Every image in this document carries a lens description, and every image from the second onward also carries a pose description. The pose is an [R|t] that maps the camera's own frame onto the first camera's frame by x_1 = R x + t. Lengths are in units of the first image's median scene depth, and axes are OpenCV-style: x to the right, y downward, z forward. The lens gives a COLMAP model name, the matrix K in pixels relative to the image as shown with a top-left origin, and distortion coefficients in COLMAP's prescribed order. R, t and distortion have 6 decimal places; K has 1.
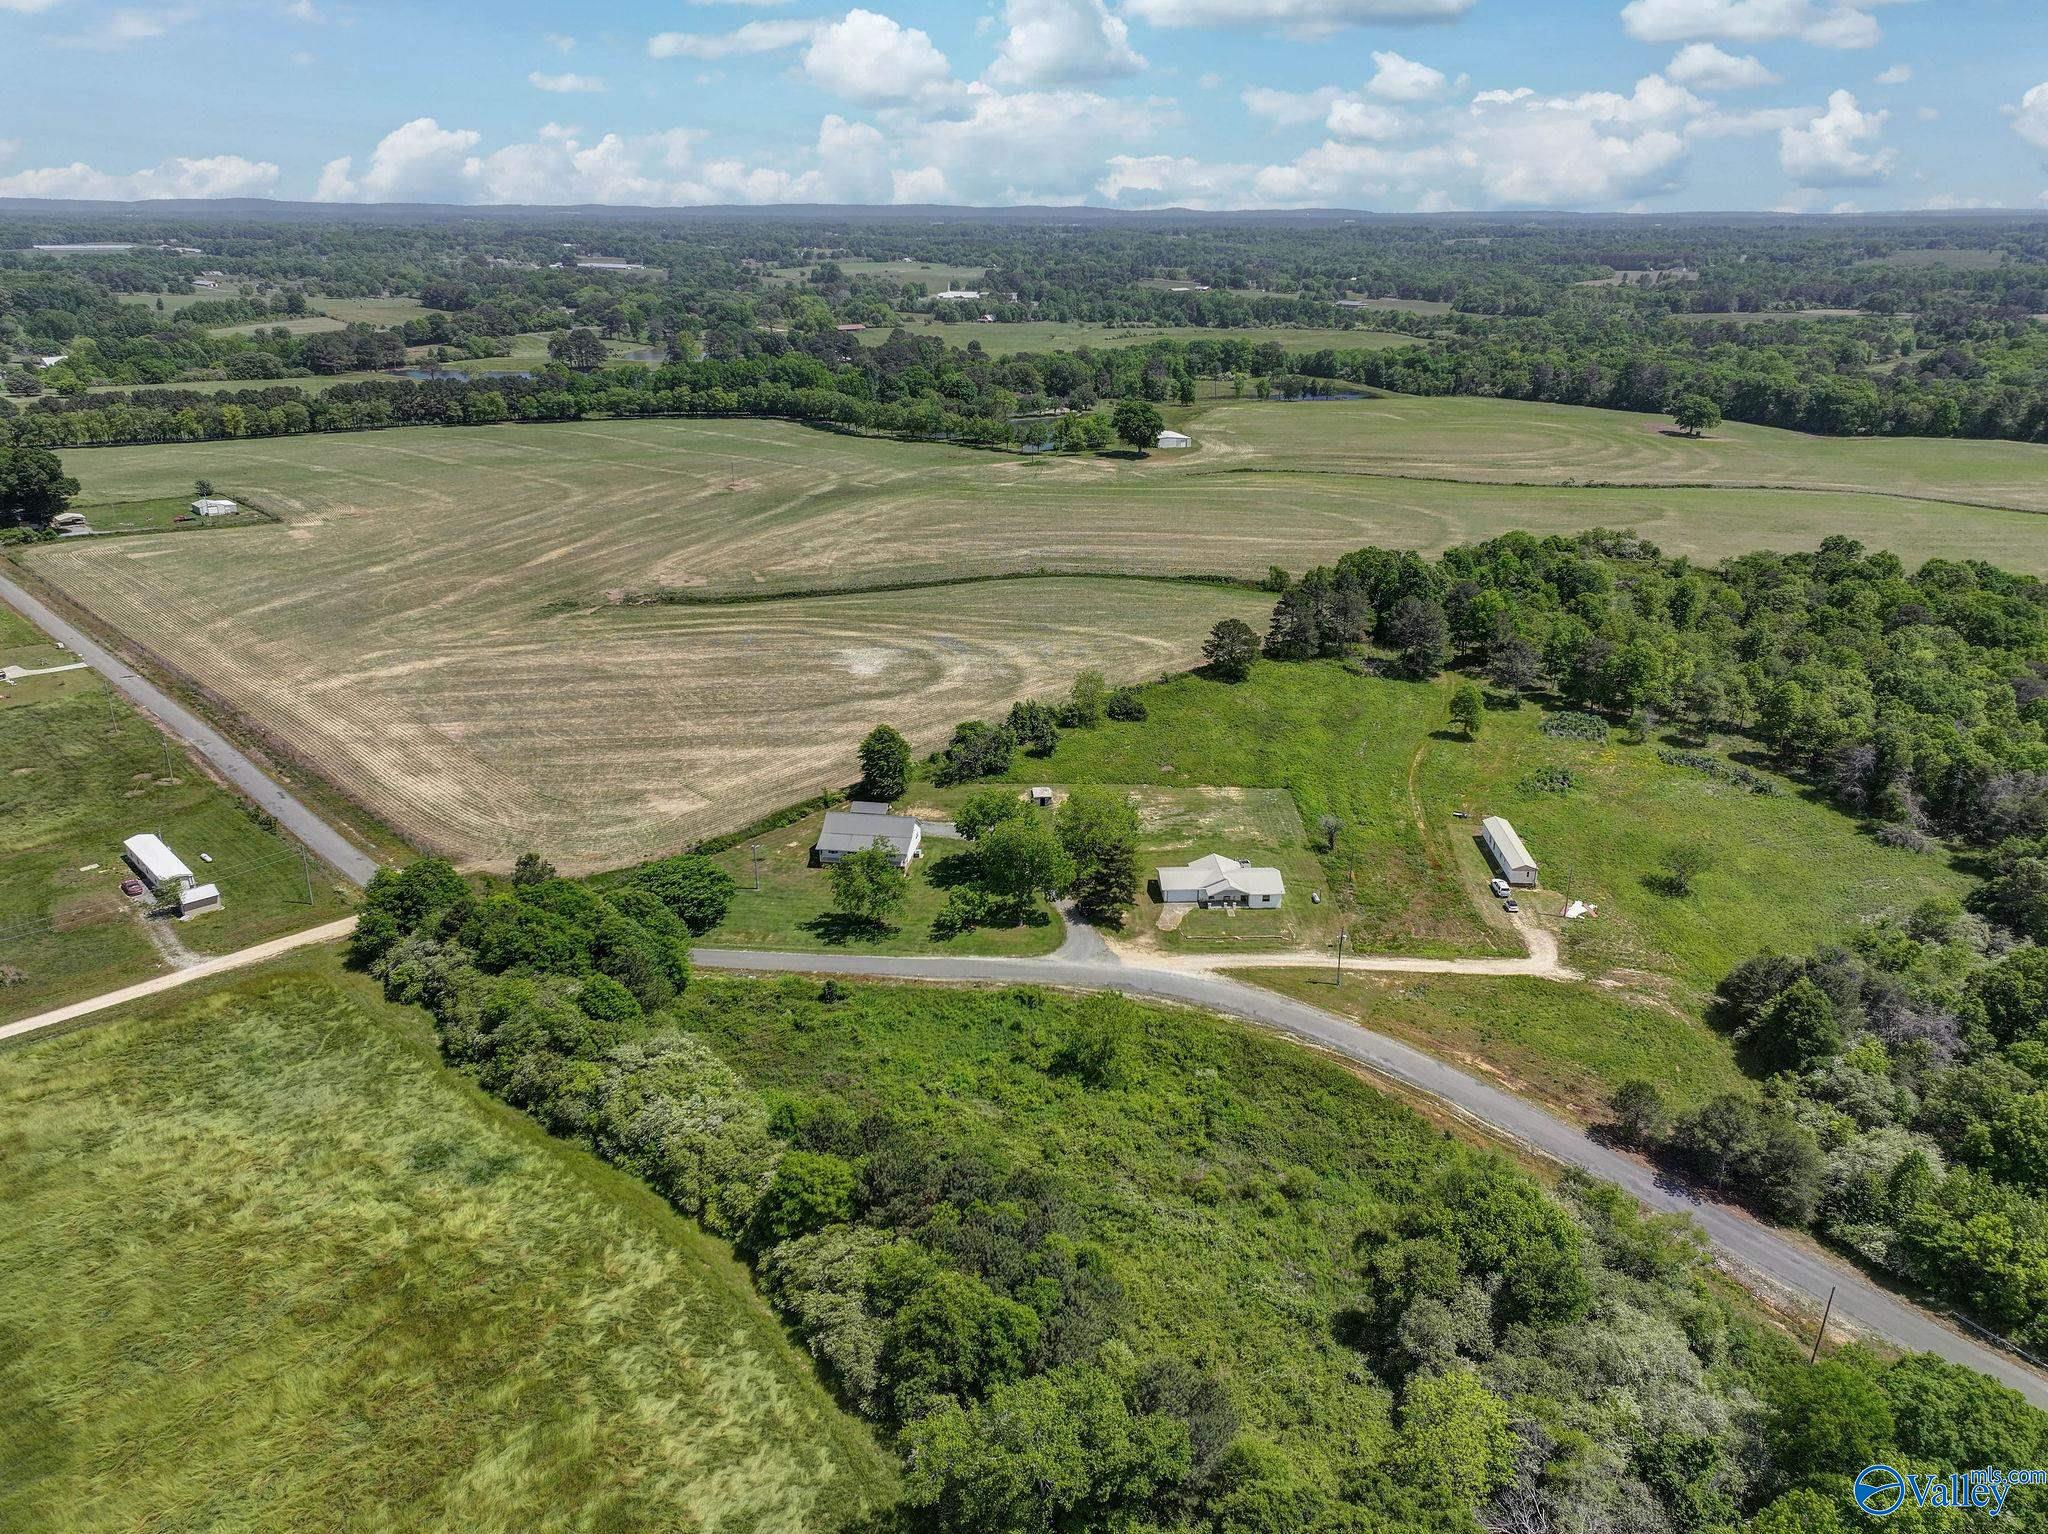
lens RADIAL K [[1438.4, 0, 1024.0], [0, 1438.4, 767.0], [0, 0, 1]] dist [0.000224, 0.011144]
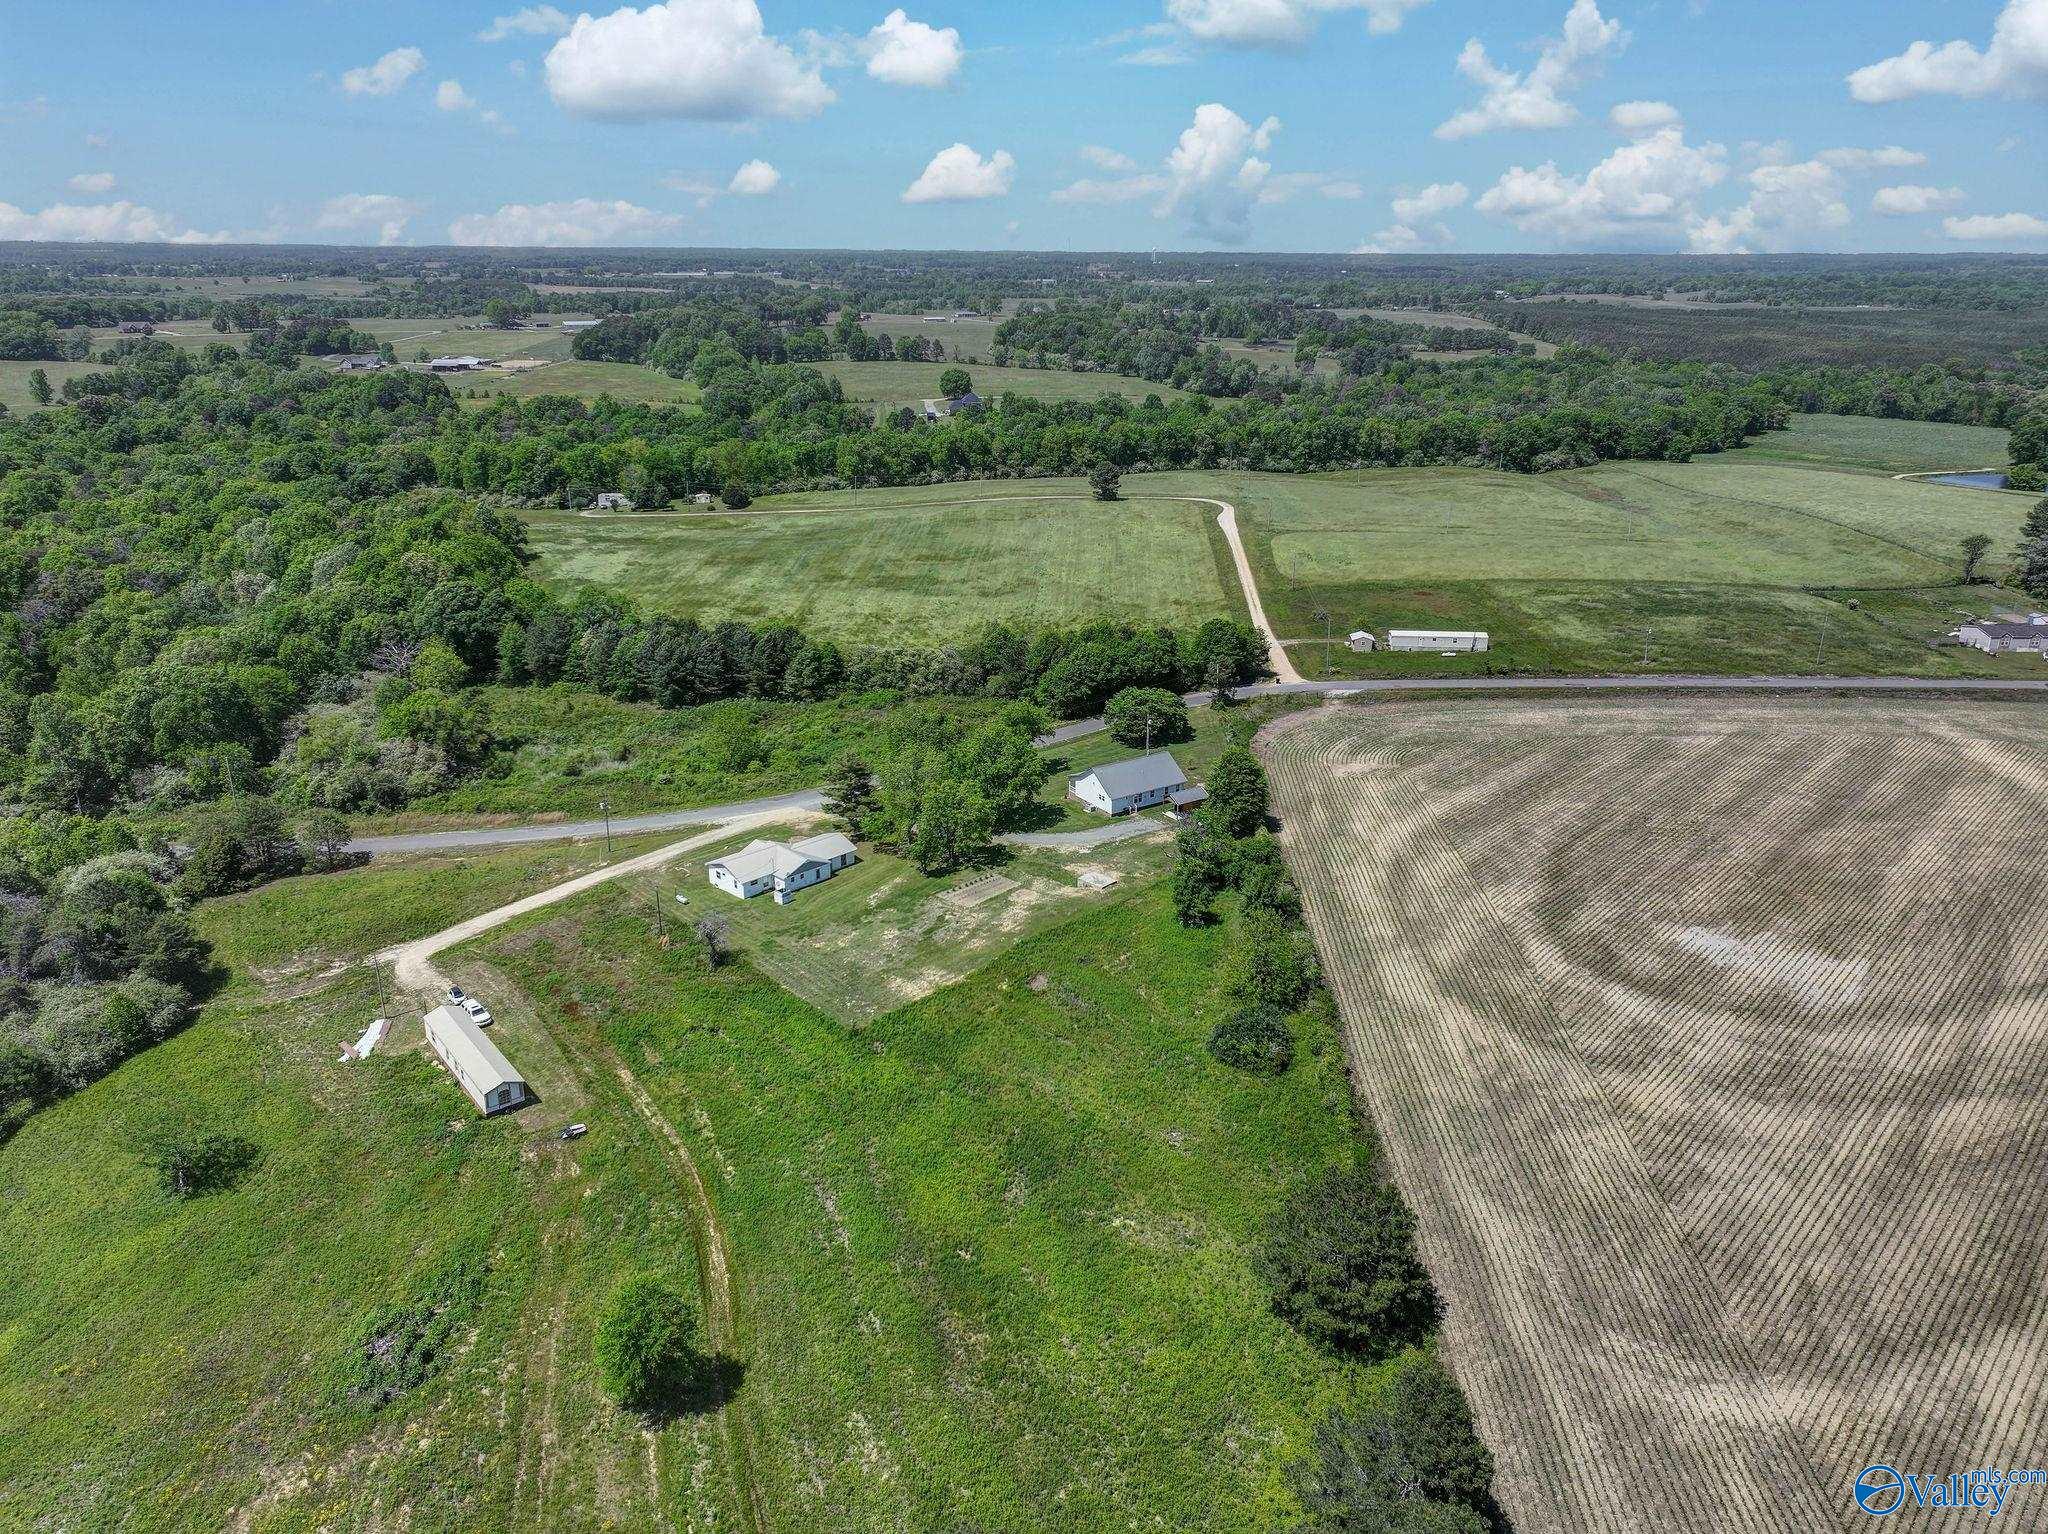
lens RADIAL K [[1433.0, 0, 1024.0], [0, 1433.0, 767.0], [0, 0, 1]] dist [0.008979, 0.005055]
pose [[-0.746919, 0.225069, -0.625664, 0.596558], [-0.245730, 0.780916, 0.574270, -0.539681], [0.617841, 0.582678, -0.527976, 1.606016]]
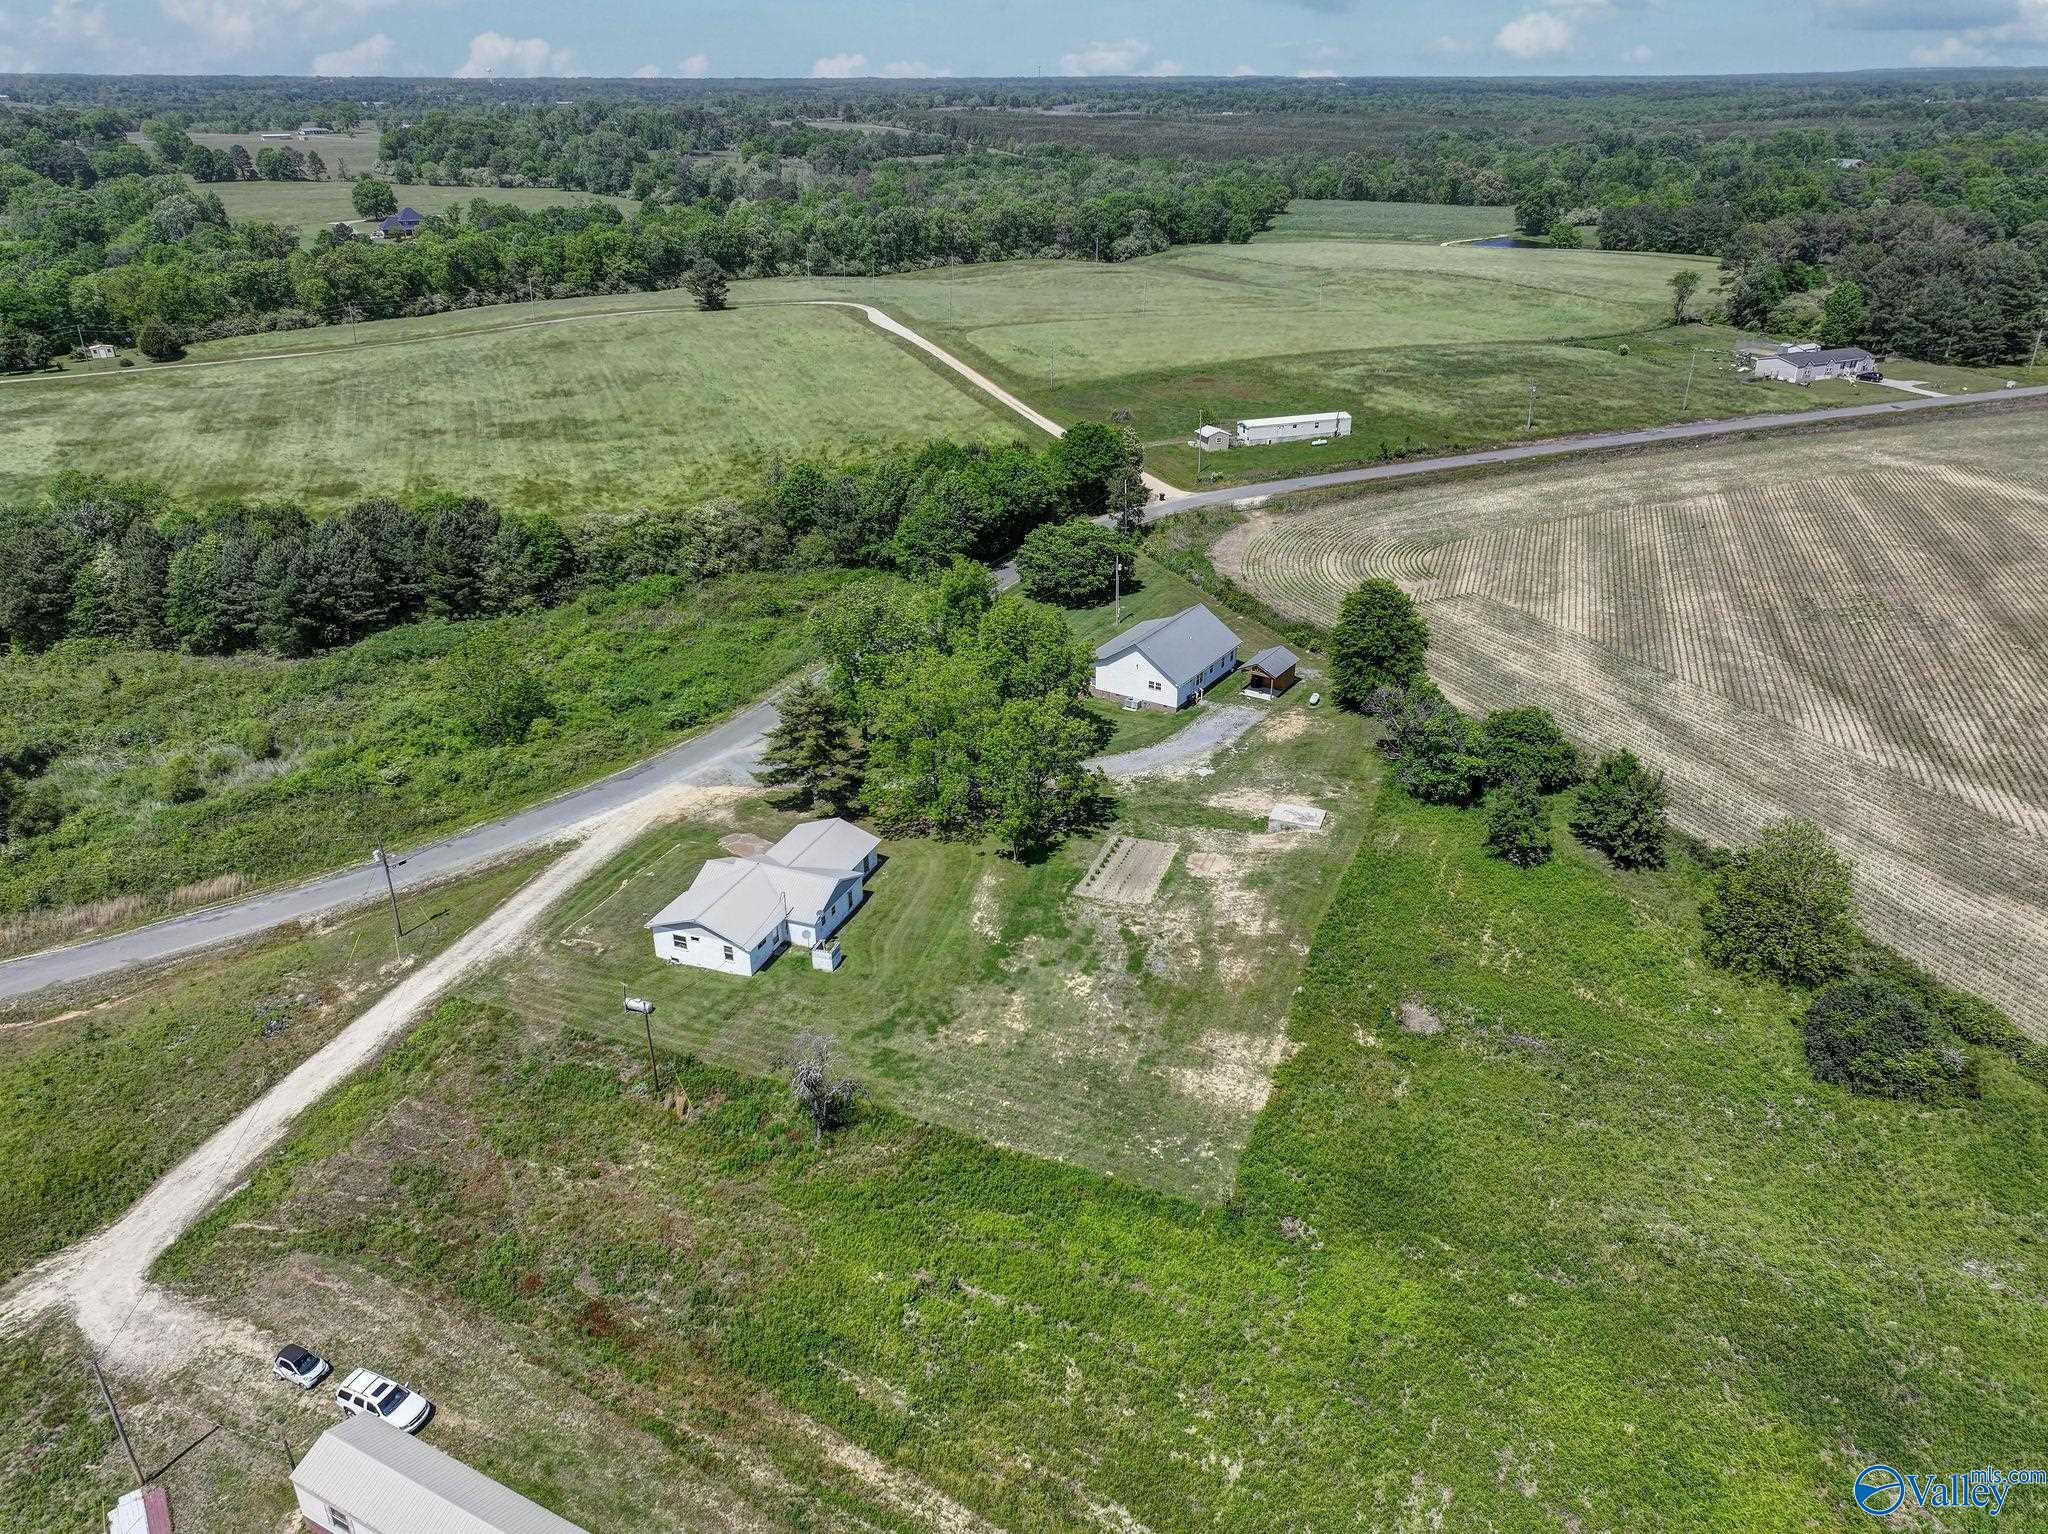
lens RADIAL K [[1438.4, 0, 1024.0], [0, 1438.4, 767.0], [0, 0, 1]] dist [0.000224, 0.011144]
pose [[-0.409453, 0.396724, -0.821559, 0.519757], [-0.330789, 0.774673, 0.538944, -0.264322], [0.850251, 0.492435, -0.185960, 1.204331]]
